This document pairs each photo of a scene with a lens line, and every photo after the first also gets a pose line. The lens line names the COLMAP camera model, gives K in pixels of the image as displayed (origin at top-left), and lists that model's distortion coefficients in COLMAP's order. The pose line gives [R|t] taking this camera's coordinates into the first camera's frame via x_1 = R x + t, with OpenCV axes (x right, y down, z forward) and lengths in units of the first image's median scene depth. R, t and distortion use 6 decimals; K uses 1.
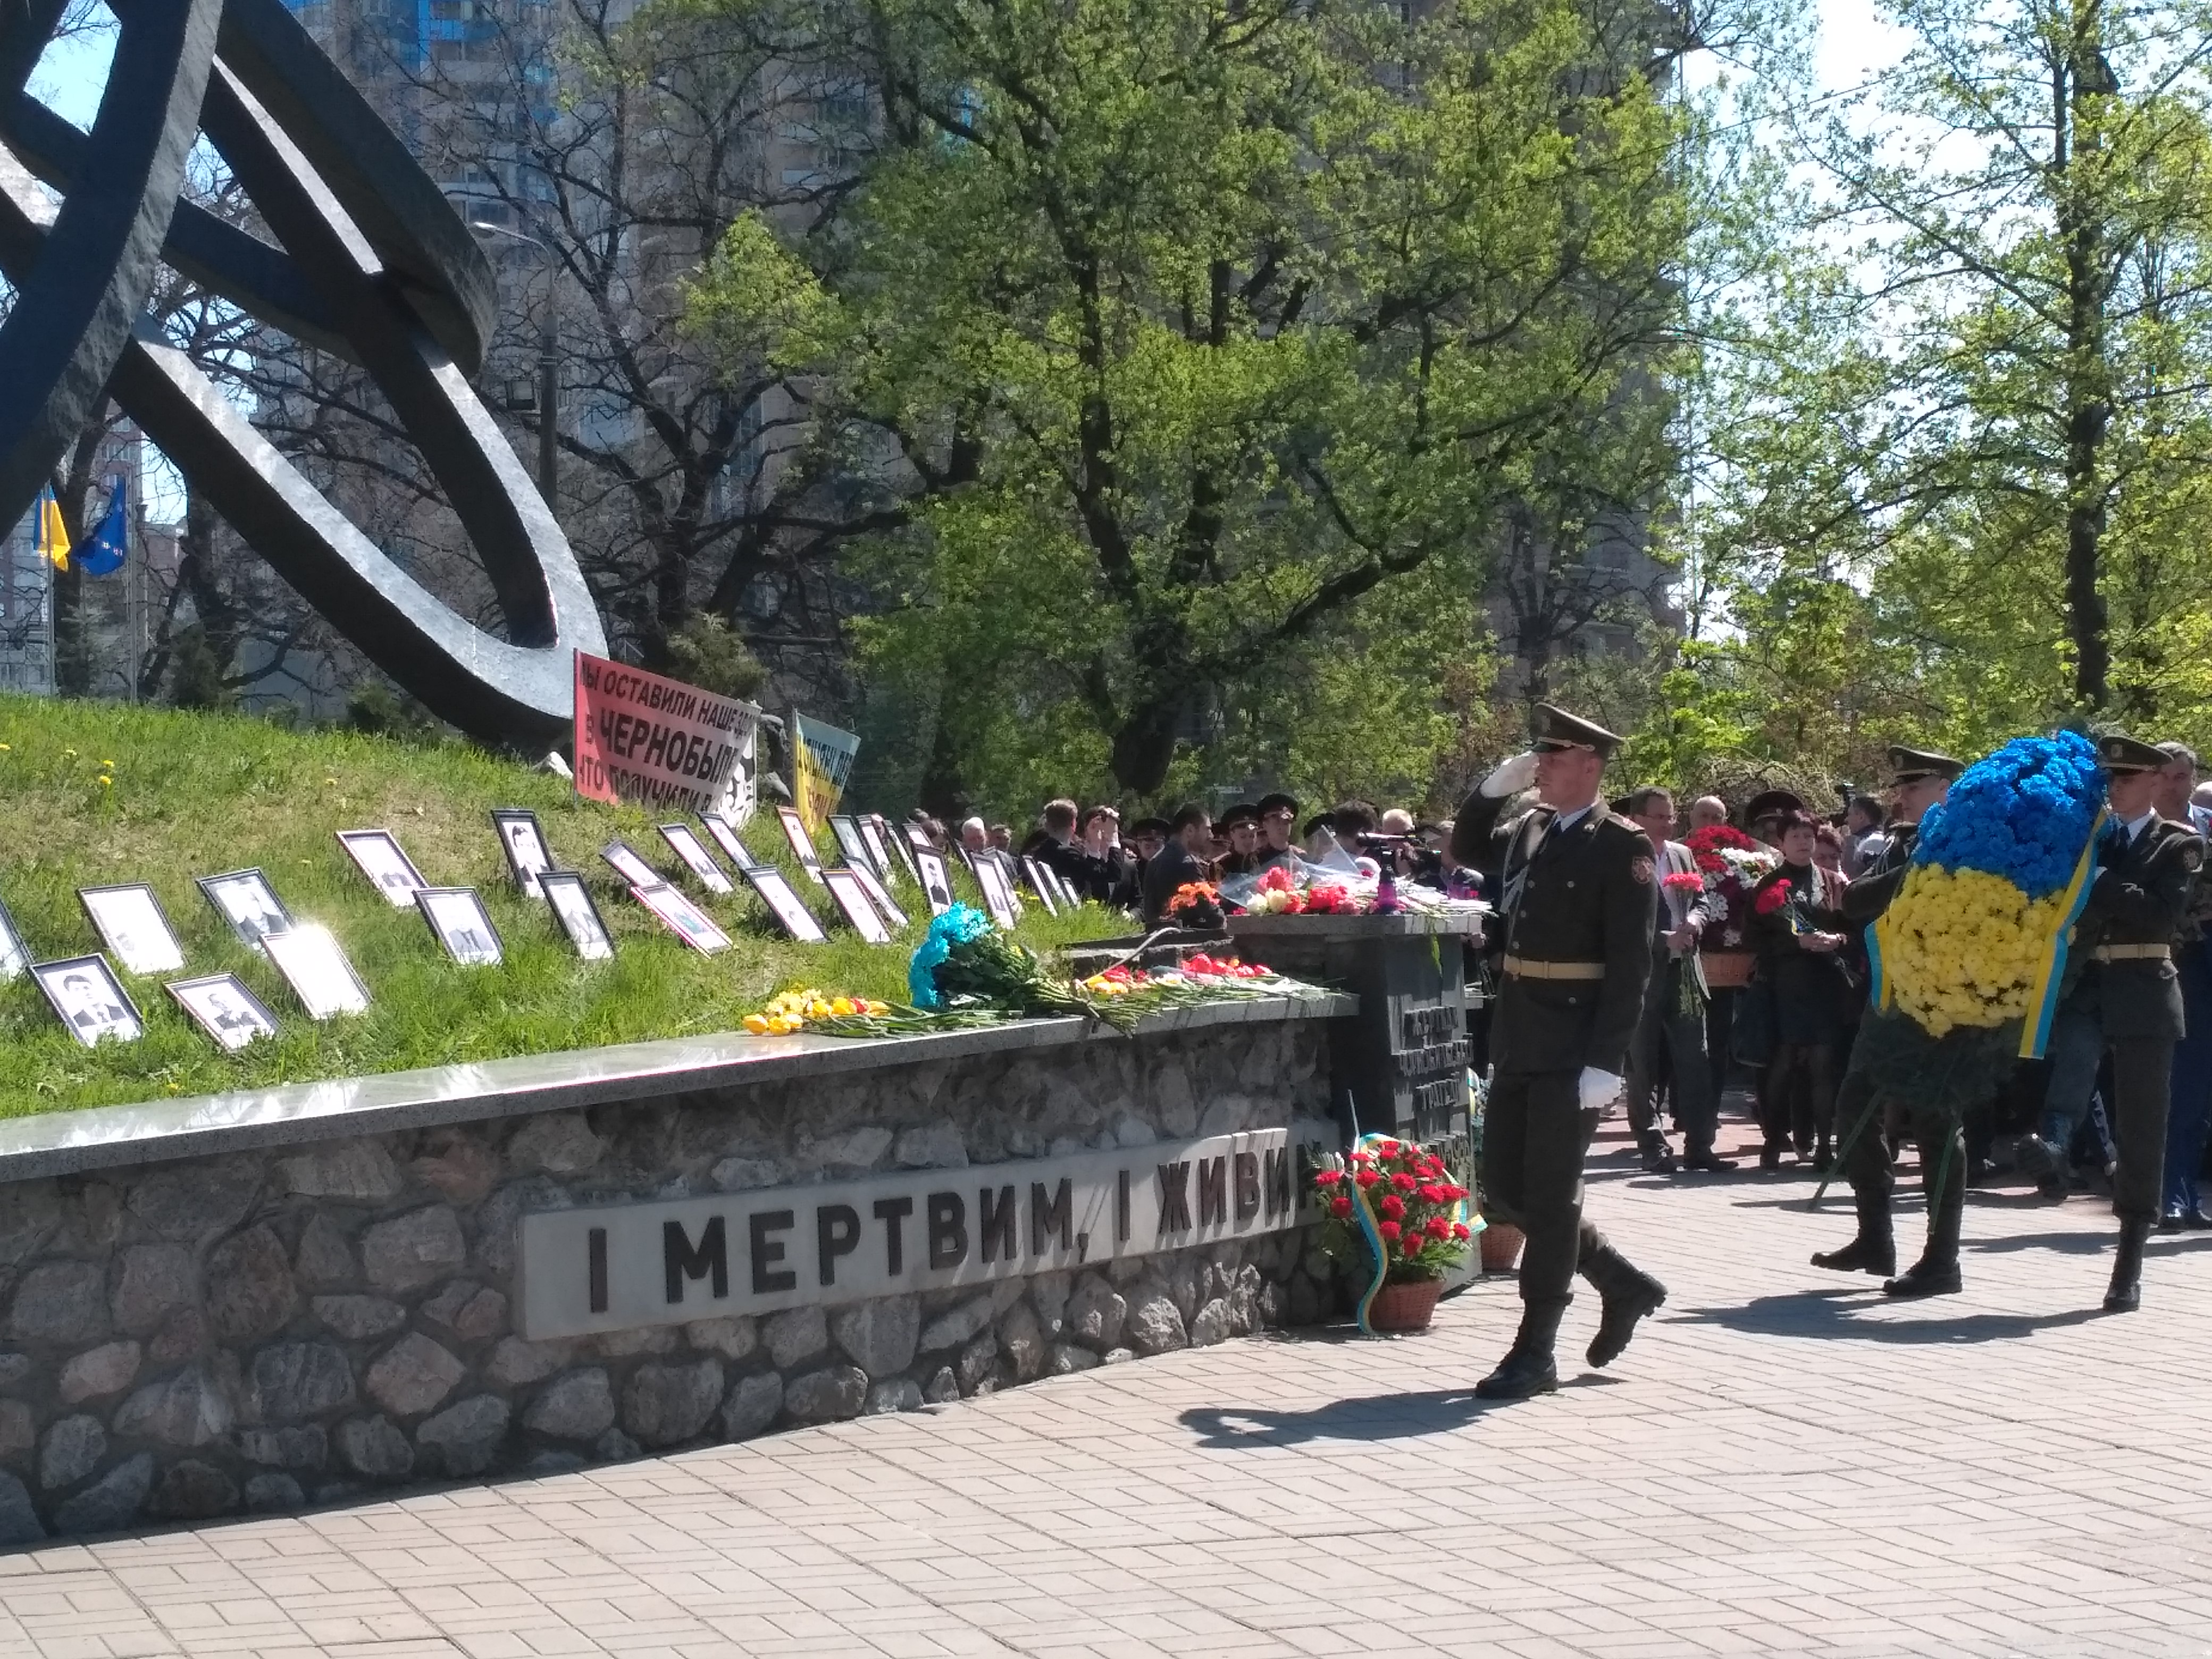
lens RADIAL K [[4352.9, 0, 1106.0], [0, 4352.9, 829.5], [0, 0, 1]] dist [0.065923, 0.358651]
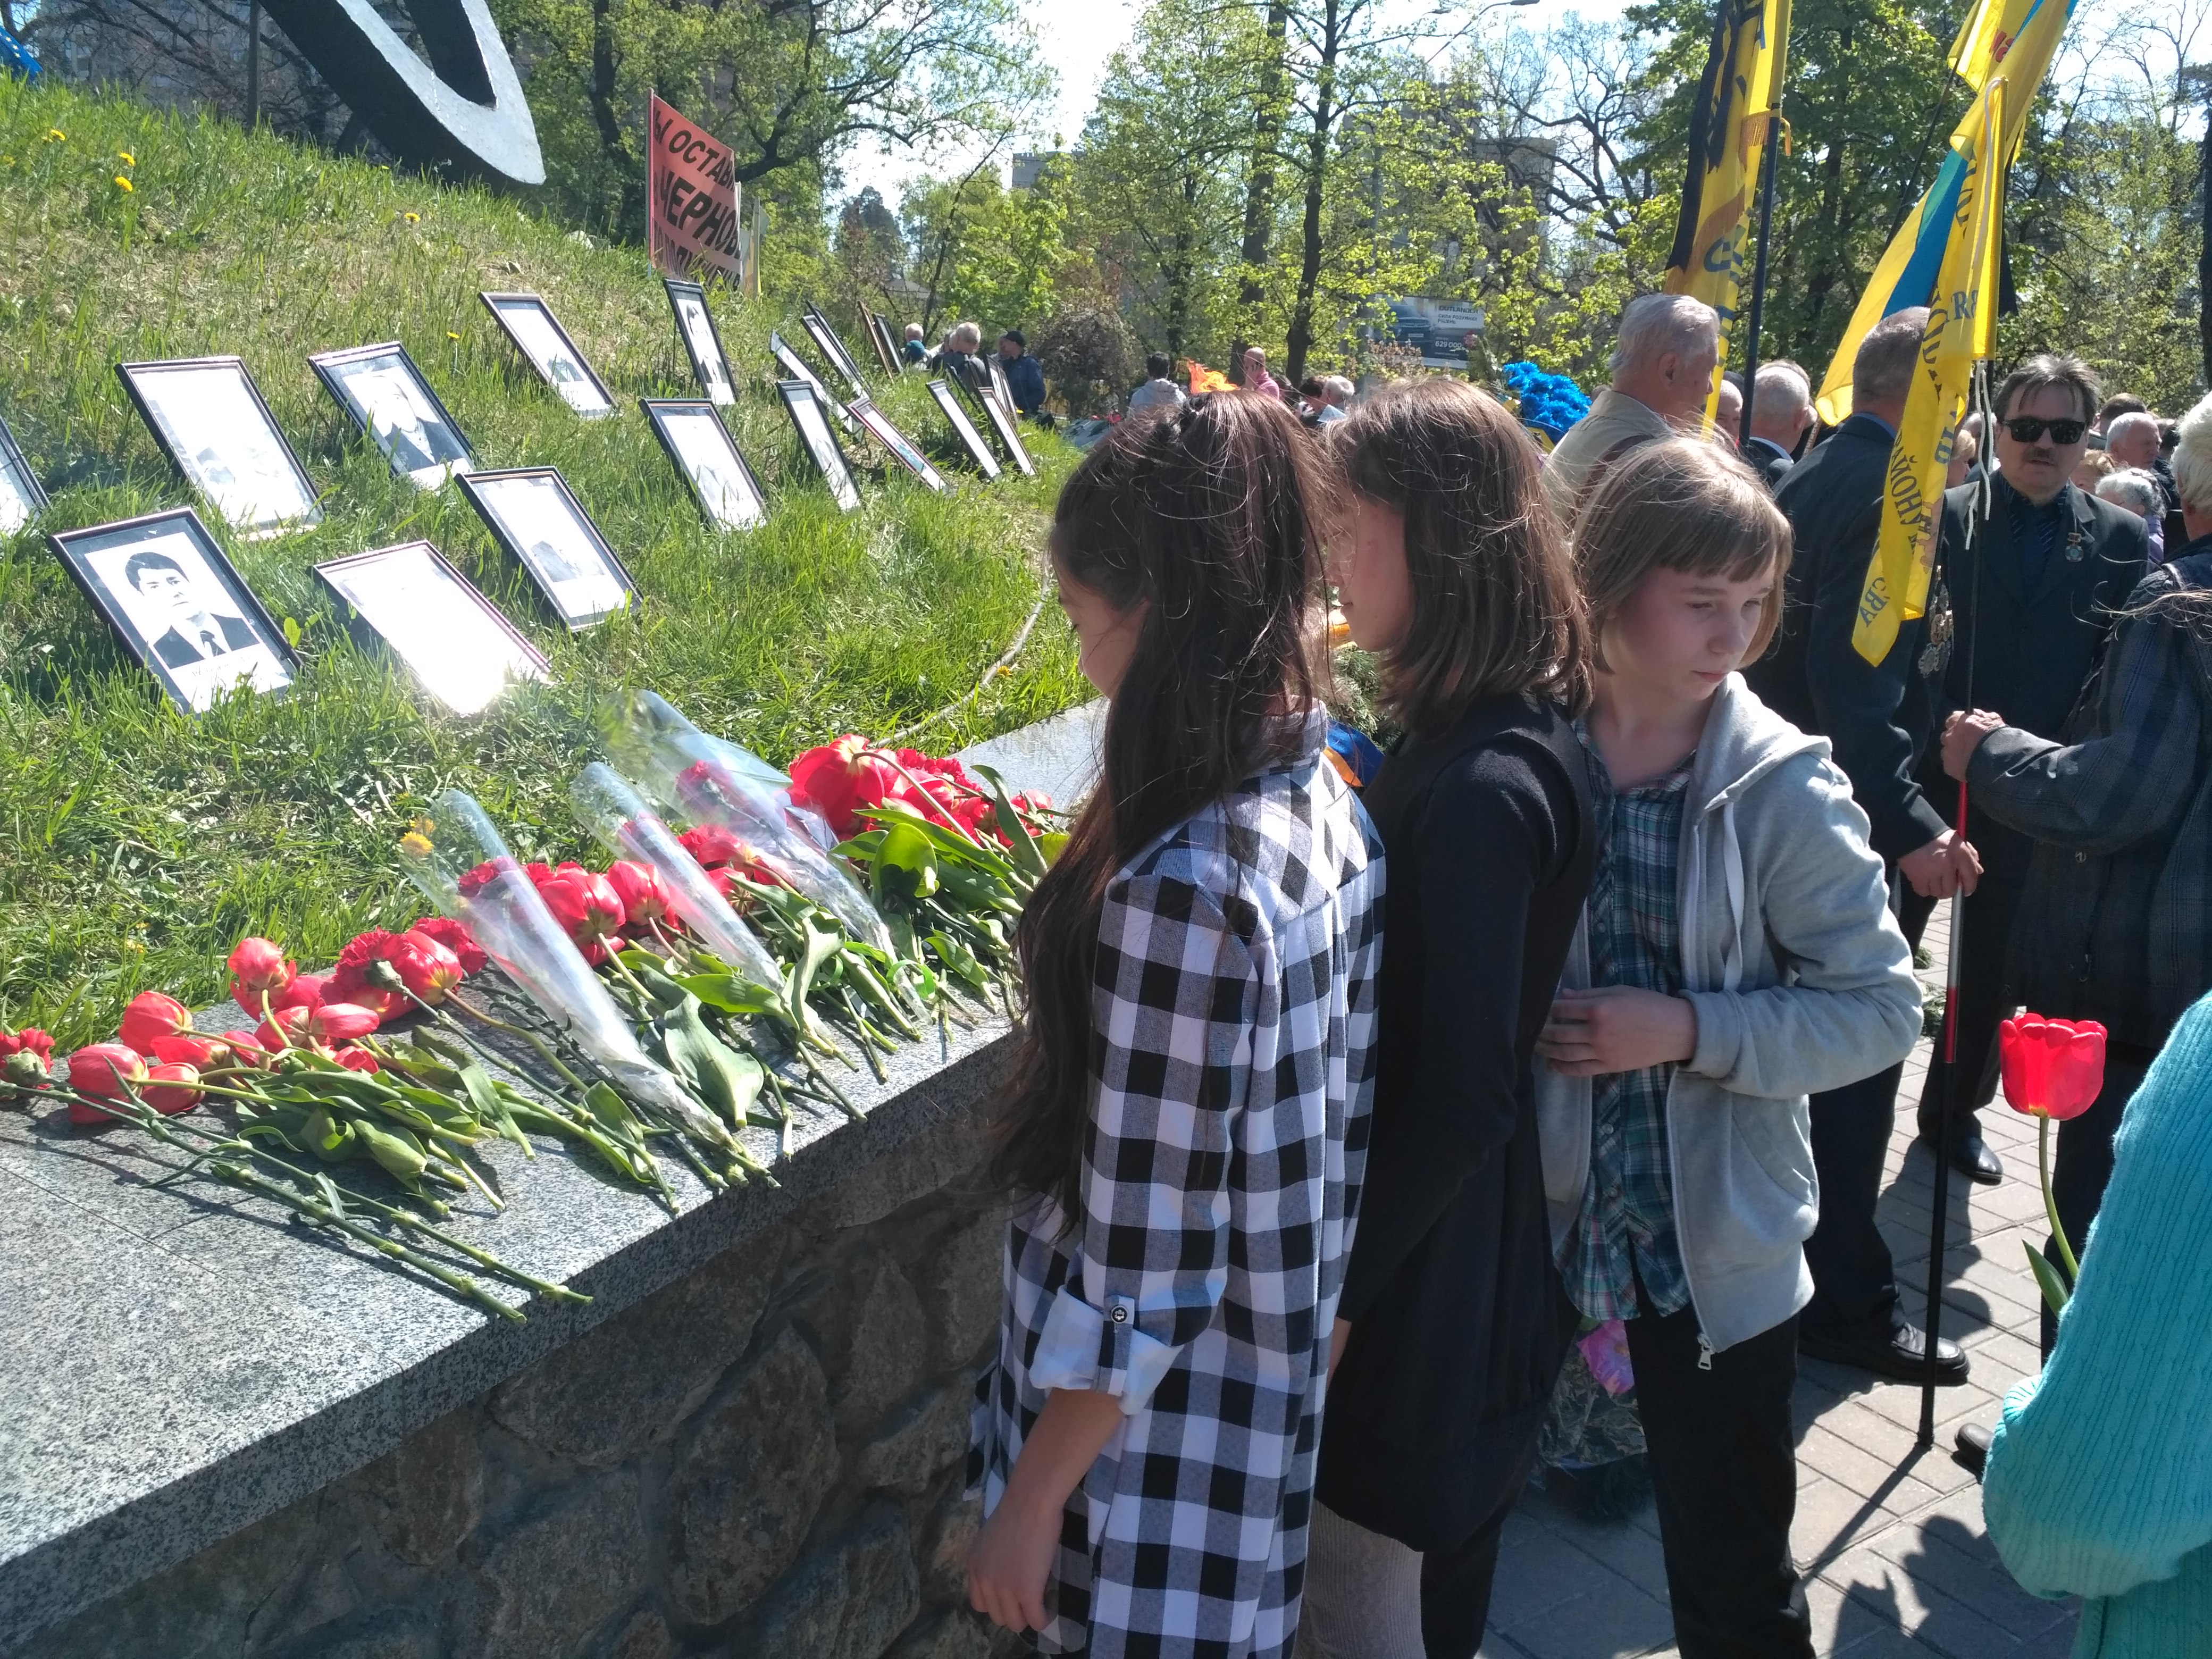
lens RADIAL K [[1900.8, 0, 1083.1], [0, 1900.8, 844.4], [0, 0, 1]] dist [0.090241, -0.181200]
pose [[0.952542, 0.013918, 0.304090, -0.167681], [-0.093562, 0.963985, 0.248958, 0.000135], [-0.289673, -0.265594, 0.919538, 0.633669]]
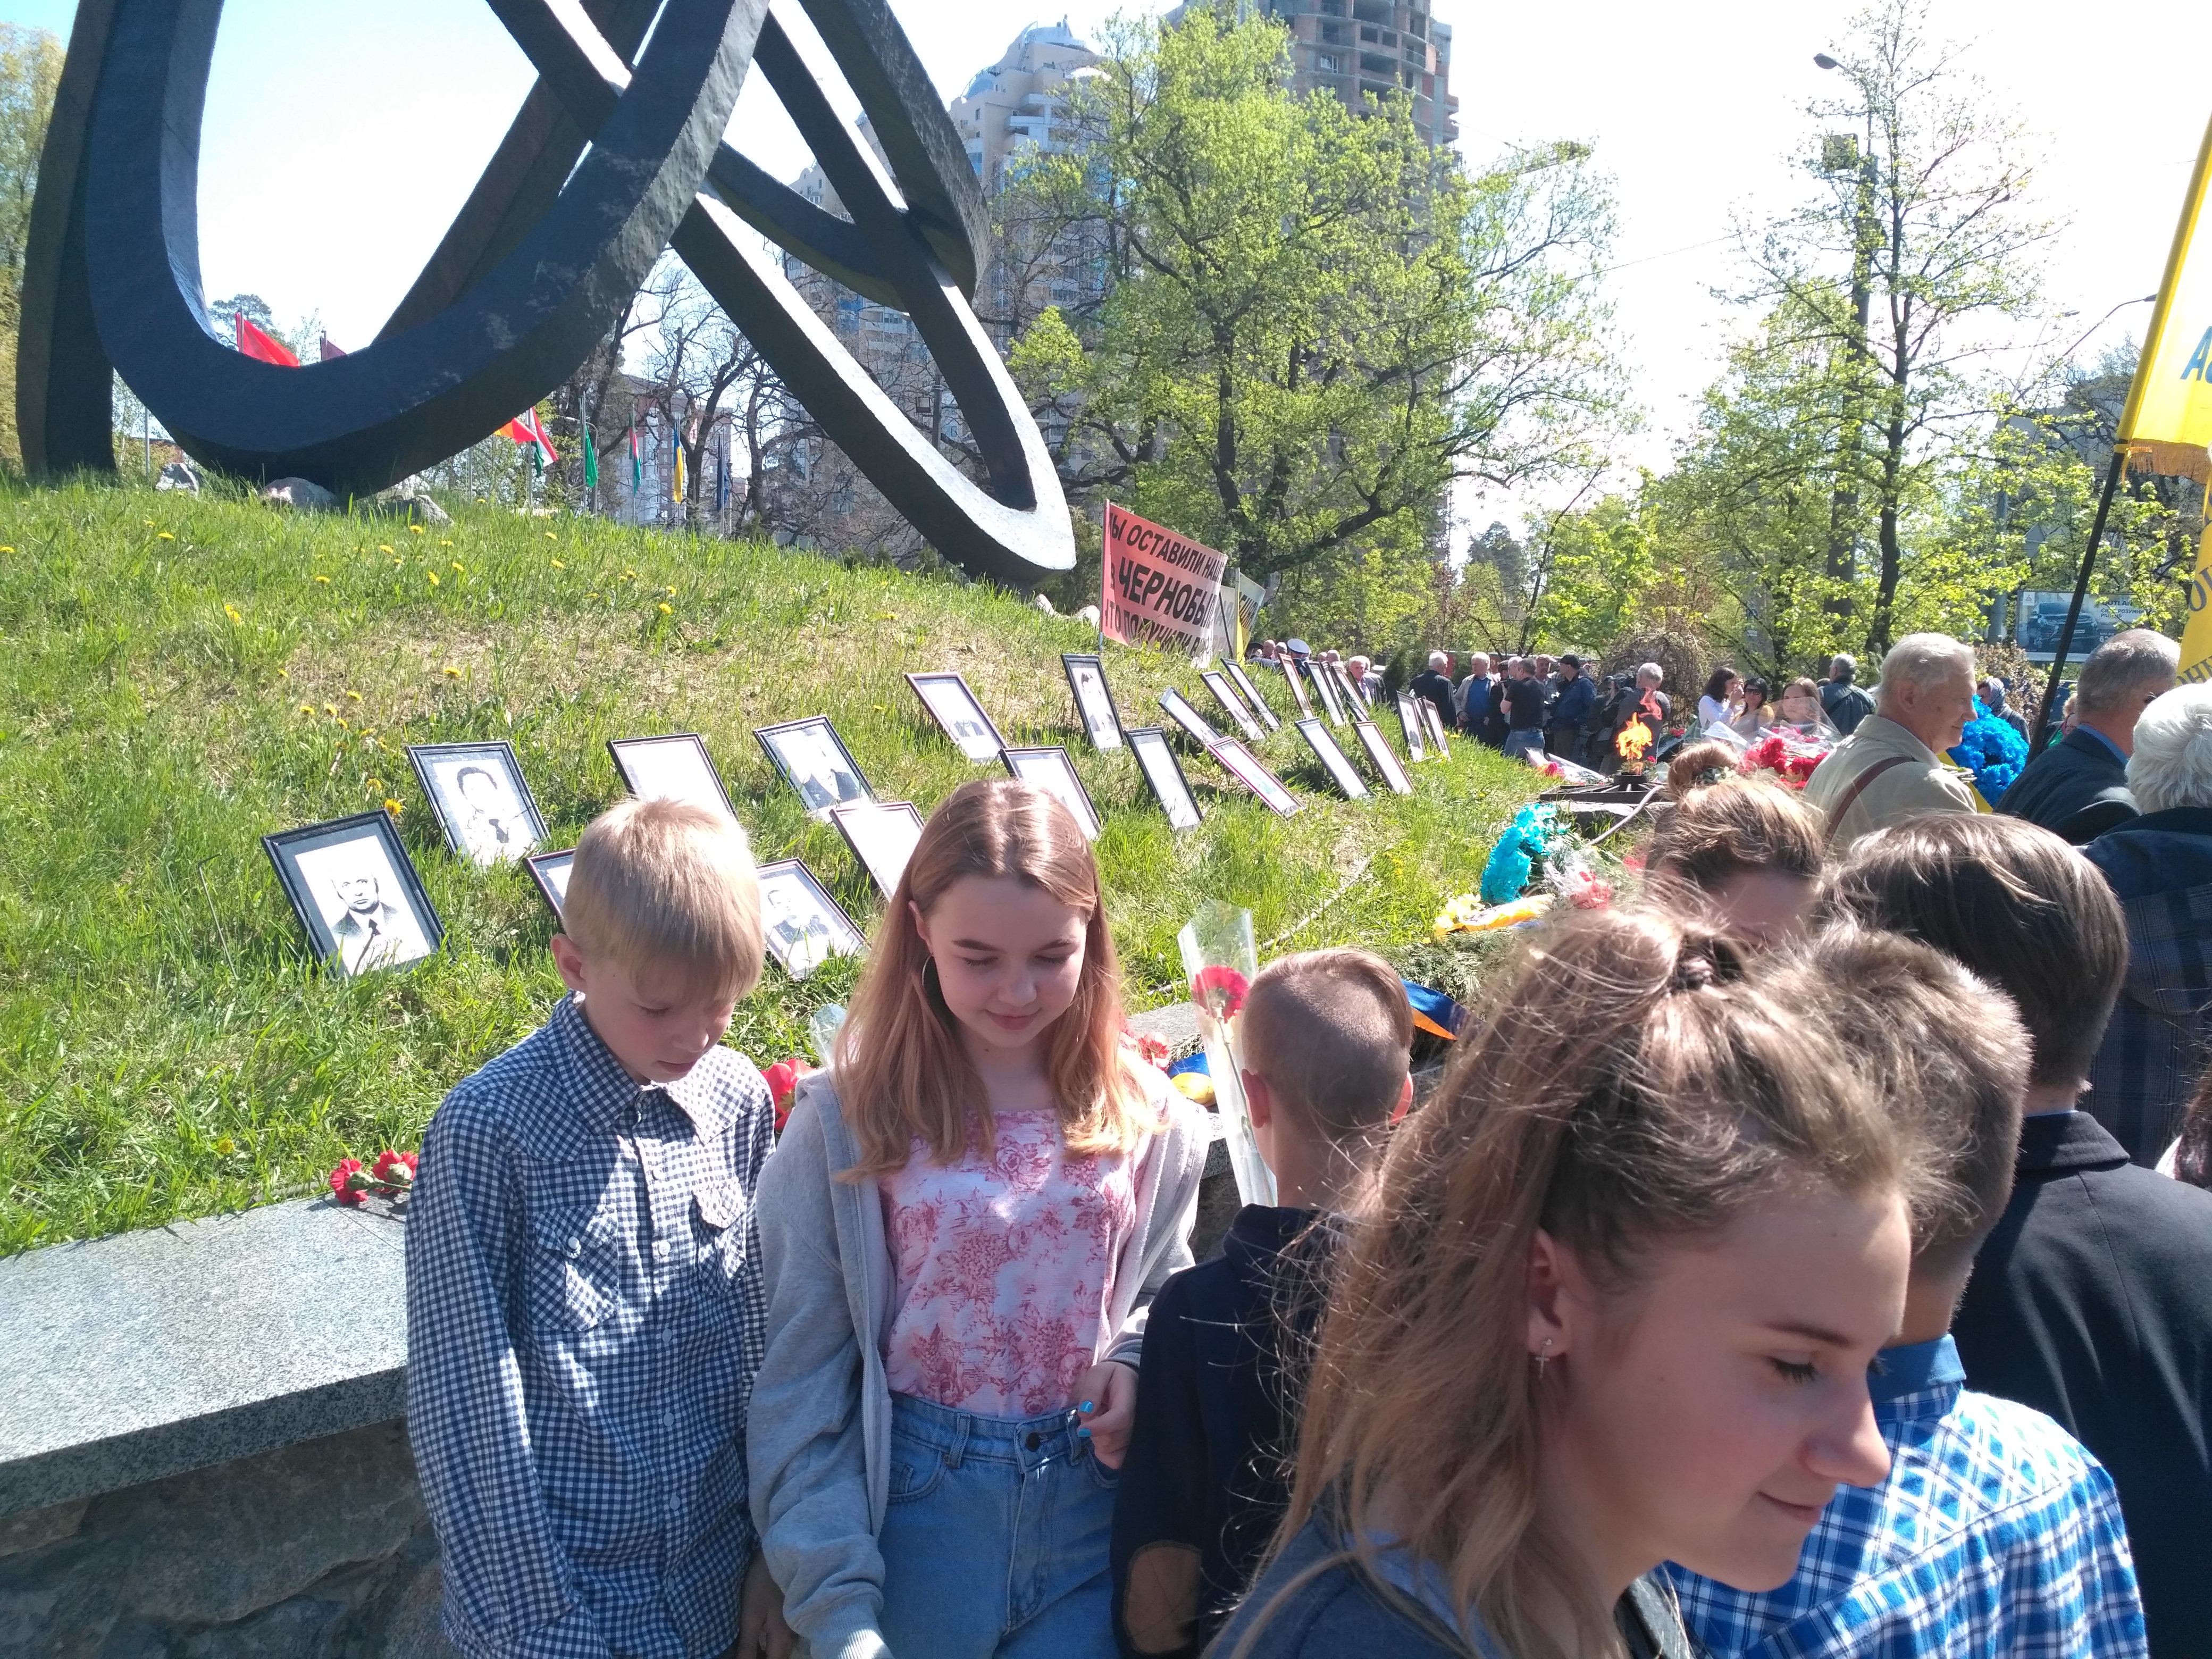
lens RADIAL K [[1875.5, 0, 1106.0], [0, 1875.5, 829.5], [0, 0, 1]] dist [0.069318, -0.011921]
pose [[0.998721, 0.048399, -0.014618, -0.120566], [-0.046639, 0.993570, 0.103169, -0.009077], [0.019518, -0.102355, 0.994556, 0.572579]]
